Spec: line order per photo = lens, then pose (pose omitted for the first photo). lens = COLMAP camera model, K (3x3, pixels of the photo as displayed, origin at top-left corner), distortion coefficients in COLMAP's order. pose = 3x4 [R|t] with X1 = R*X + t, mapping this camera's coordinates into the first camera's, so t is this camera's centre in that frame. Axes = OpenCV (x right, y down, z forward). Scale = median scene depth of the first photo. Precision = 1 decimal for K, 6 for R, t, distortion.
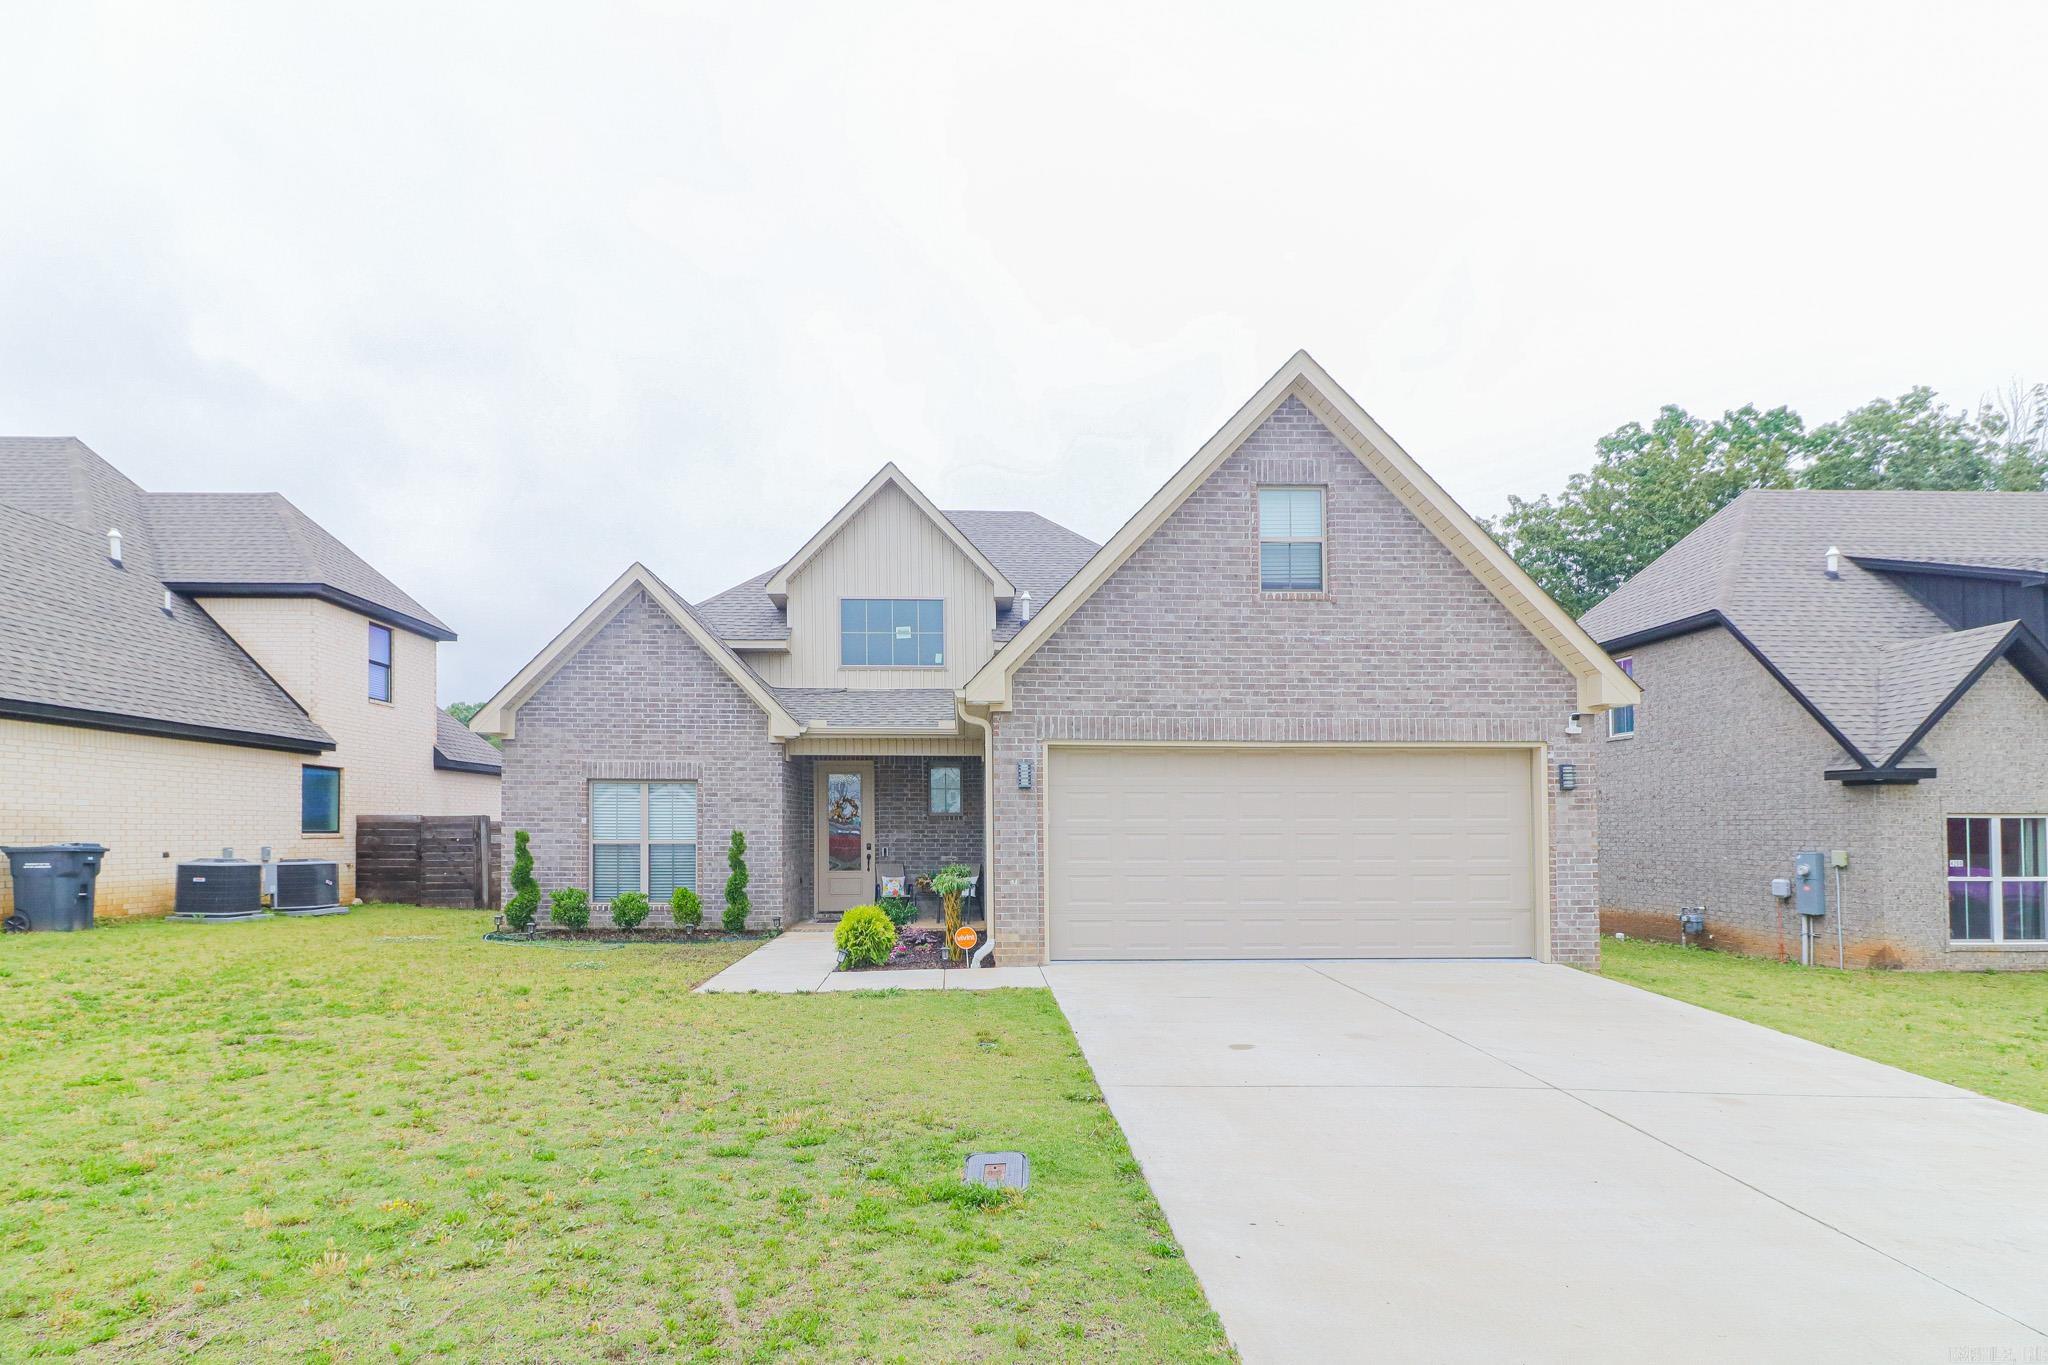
lens RADIAL K [[967.3, 0, 1019.7], [0, 967.3, 779.0], [0, 0, 1]] dist [0.001291, -0.001102]
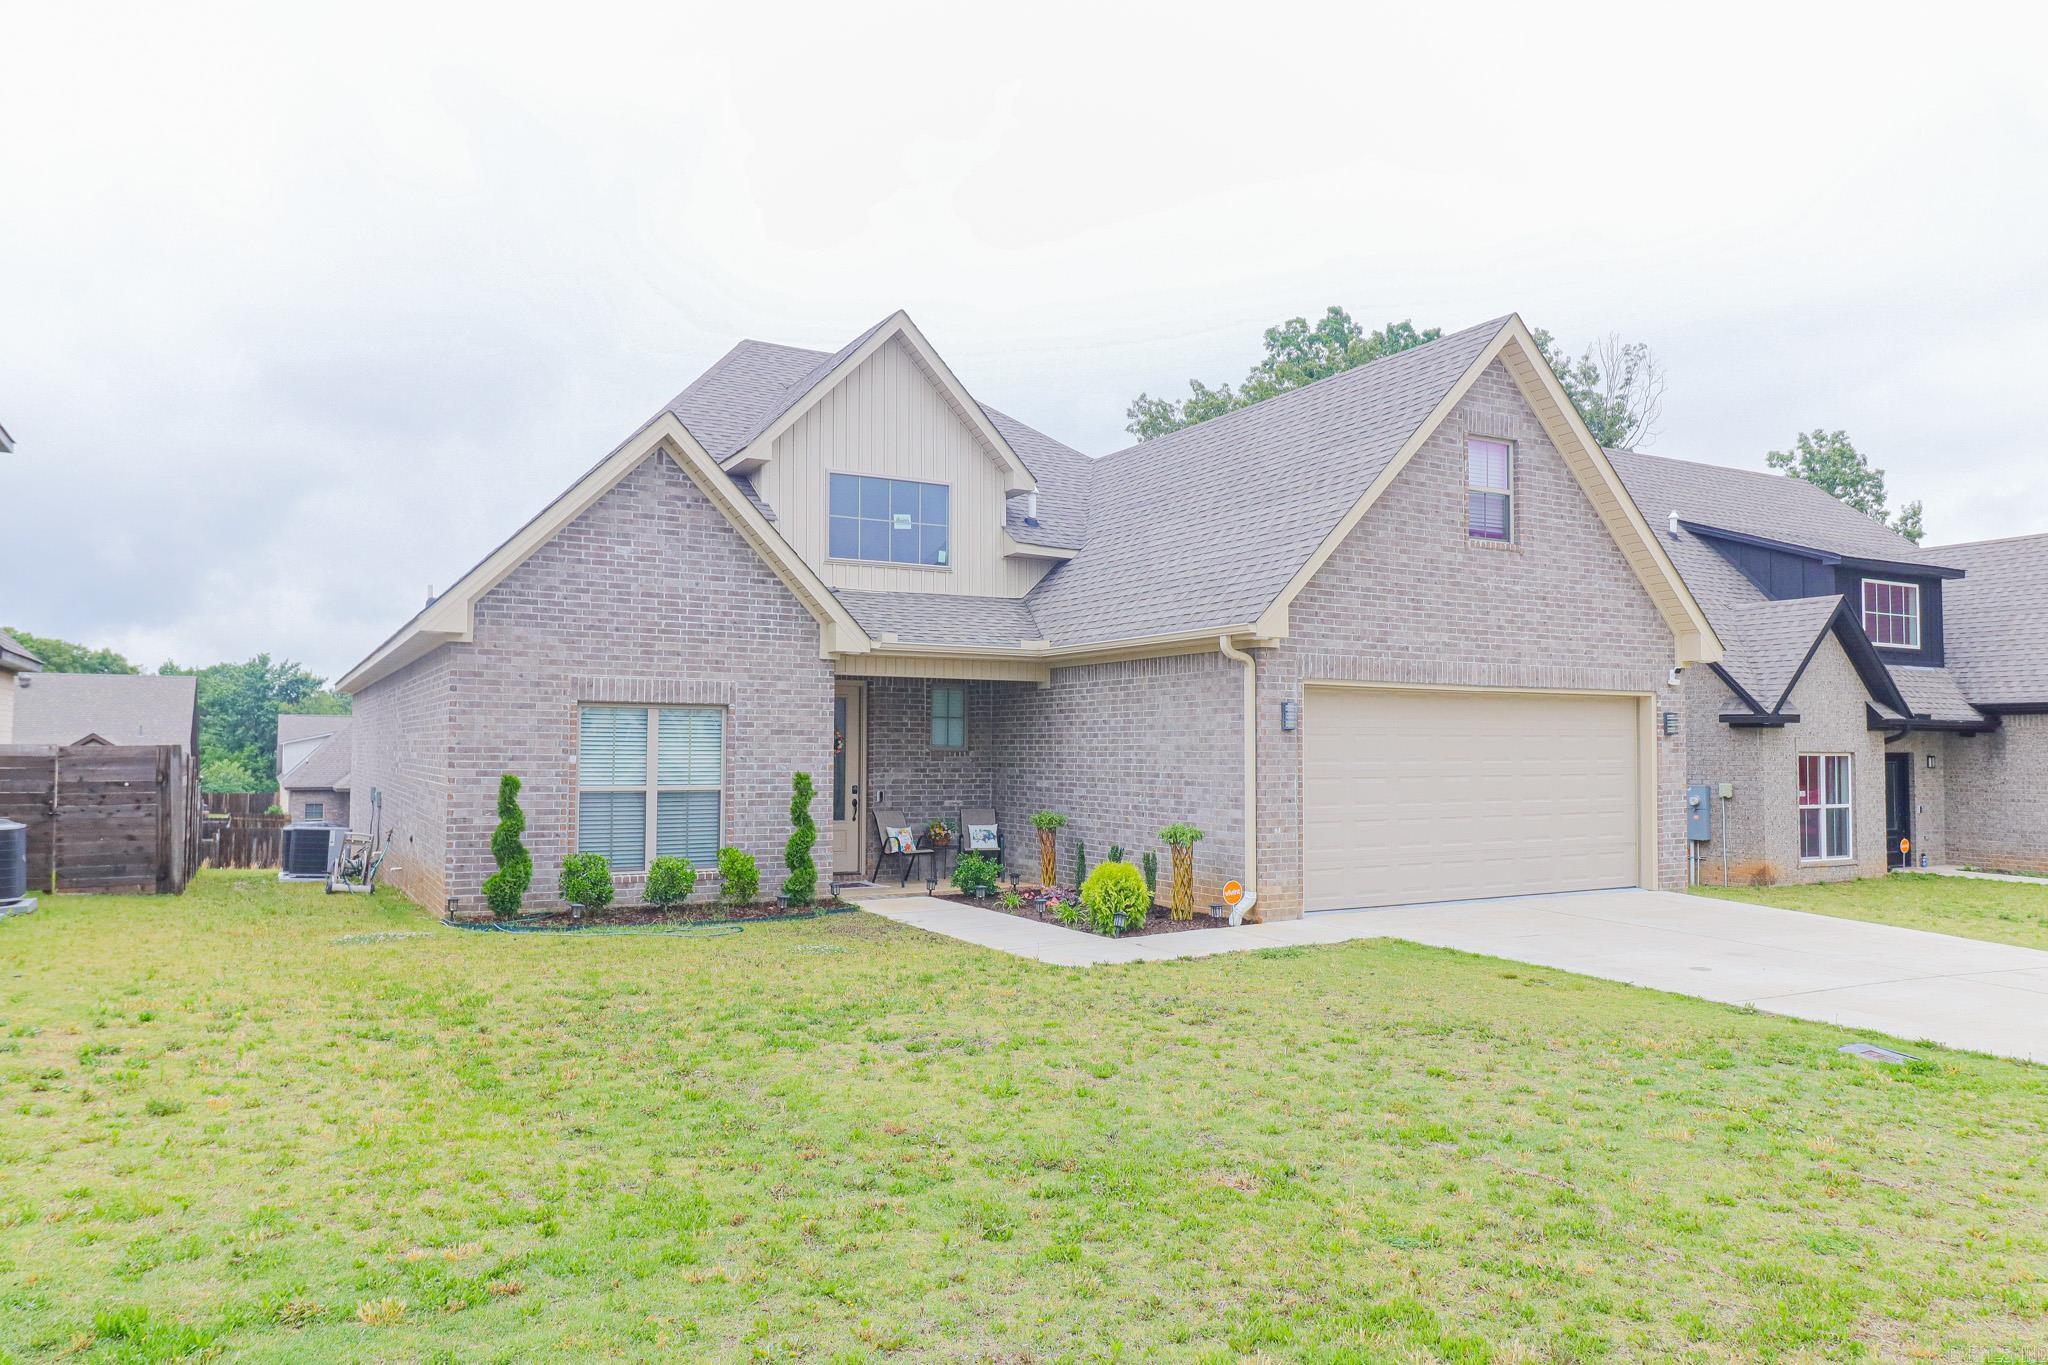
lens RADIAL K [[1414.0, 0, 816.8], [0, 1414.0, 640.4], [0, 0, 1]] dist [-0.003292, -0.002087]
pose [[0.895297, 0.033775, 0.444187, -0.786063], [-0.025097, 0.999362, -0.025404, -0.023950], [-0.444762, 0.011597, 0.895574, -0.020795]]
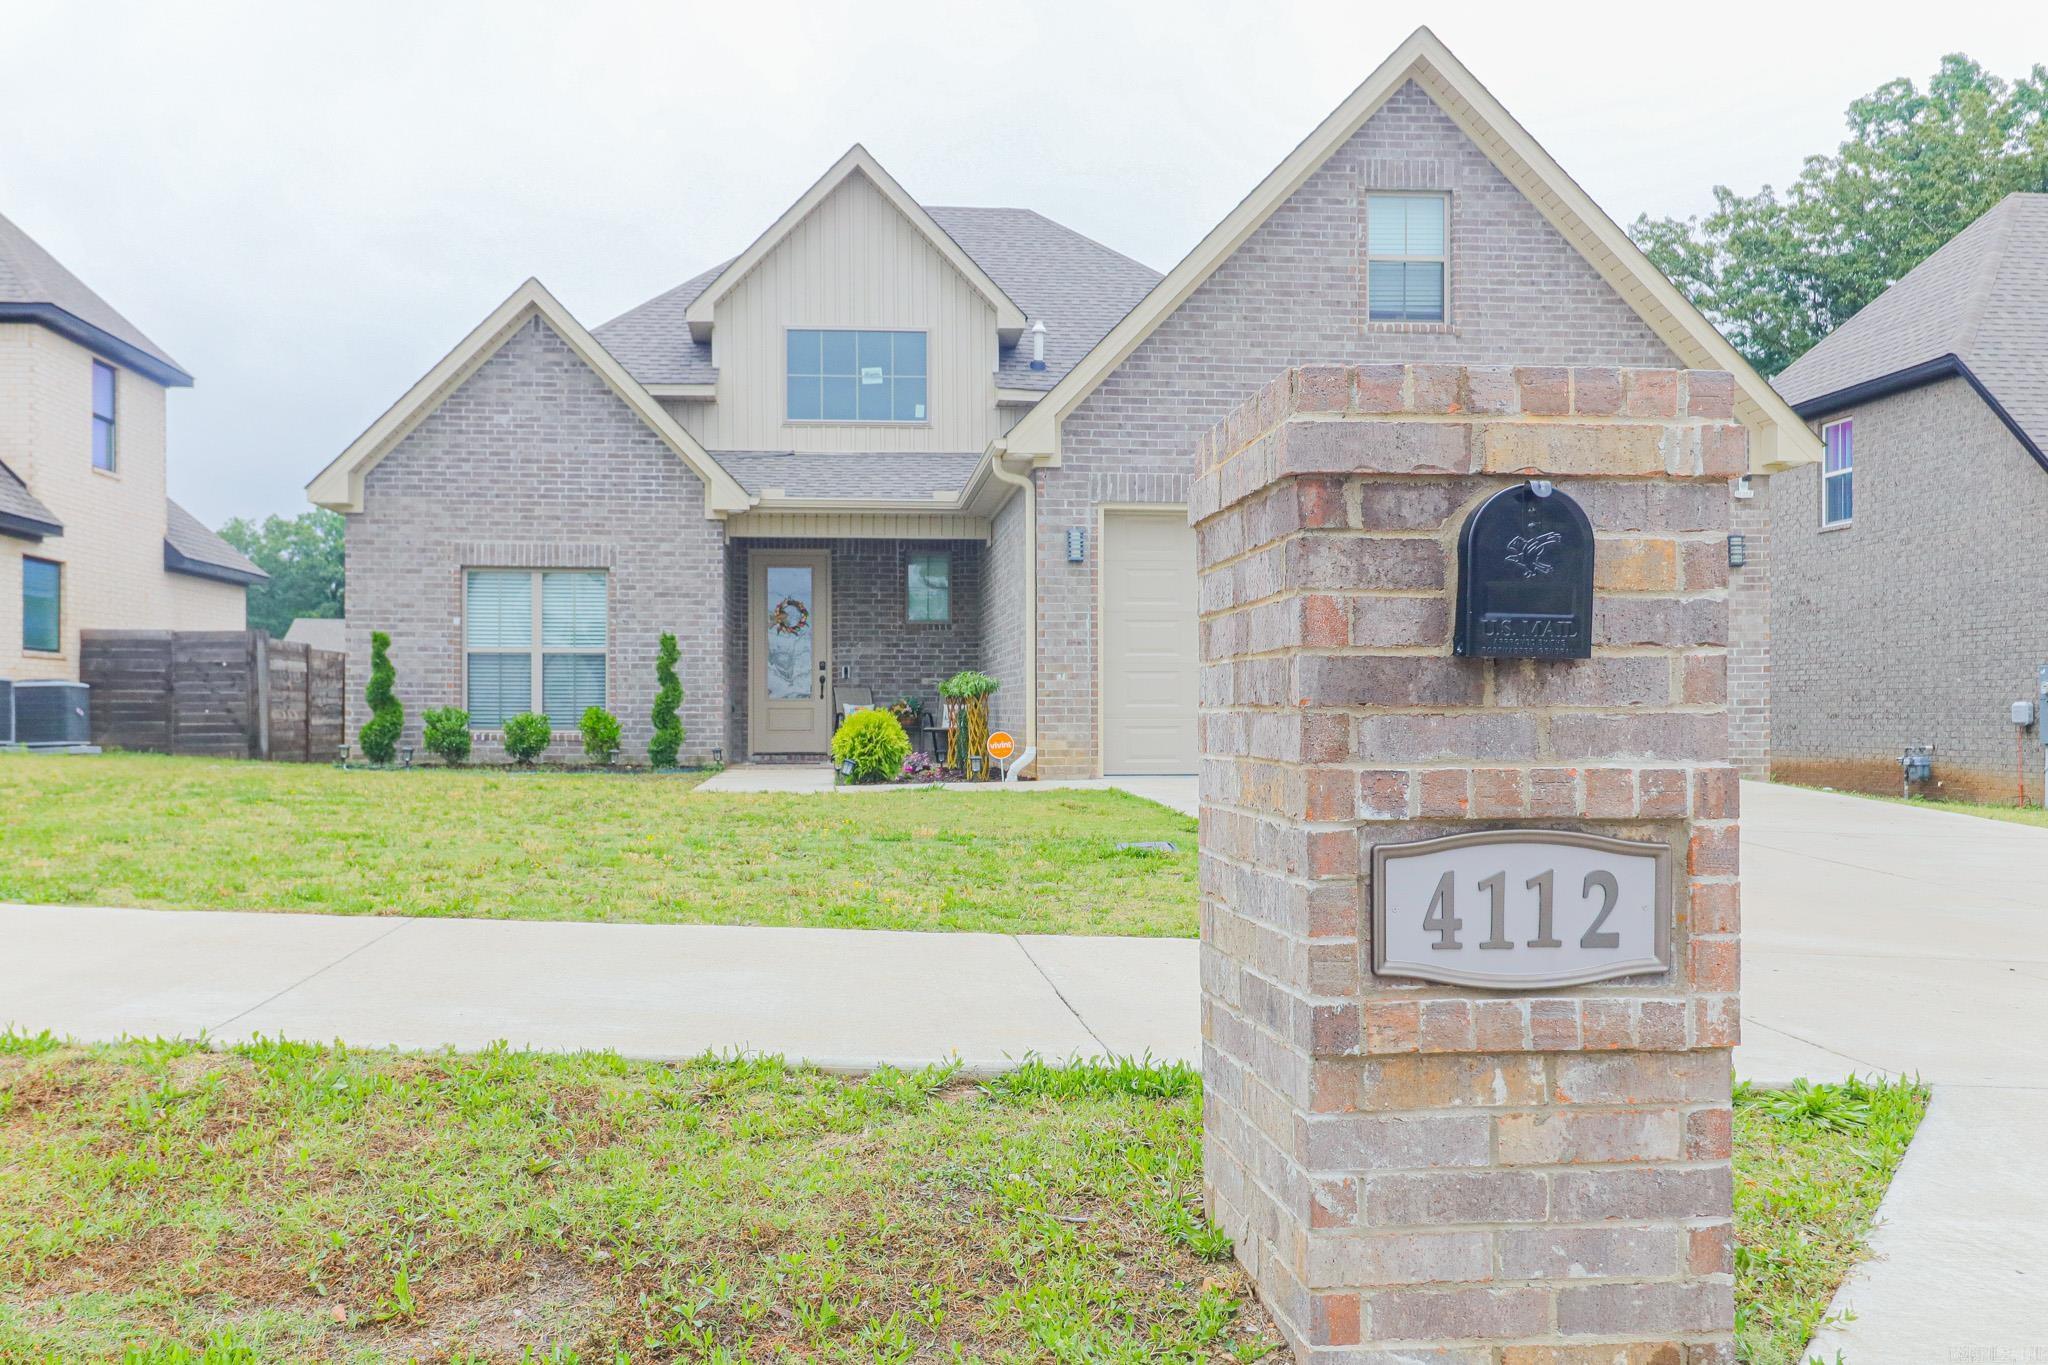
lens RADIAL K [[1673.9, 0, 903.5], [0, 1673.9, 694.4], [0, 0, 1]] dist [-0.005832, -0.003680]
pose [[0.999957, 0.007983, 0.004760, -0.112362], [-0.008093, 0.999686, 0.023704, 0.068752], [-0.004569, -0.023741, 0.999708, -0.317252]]
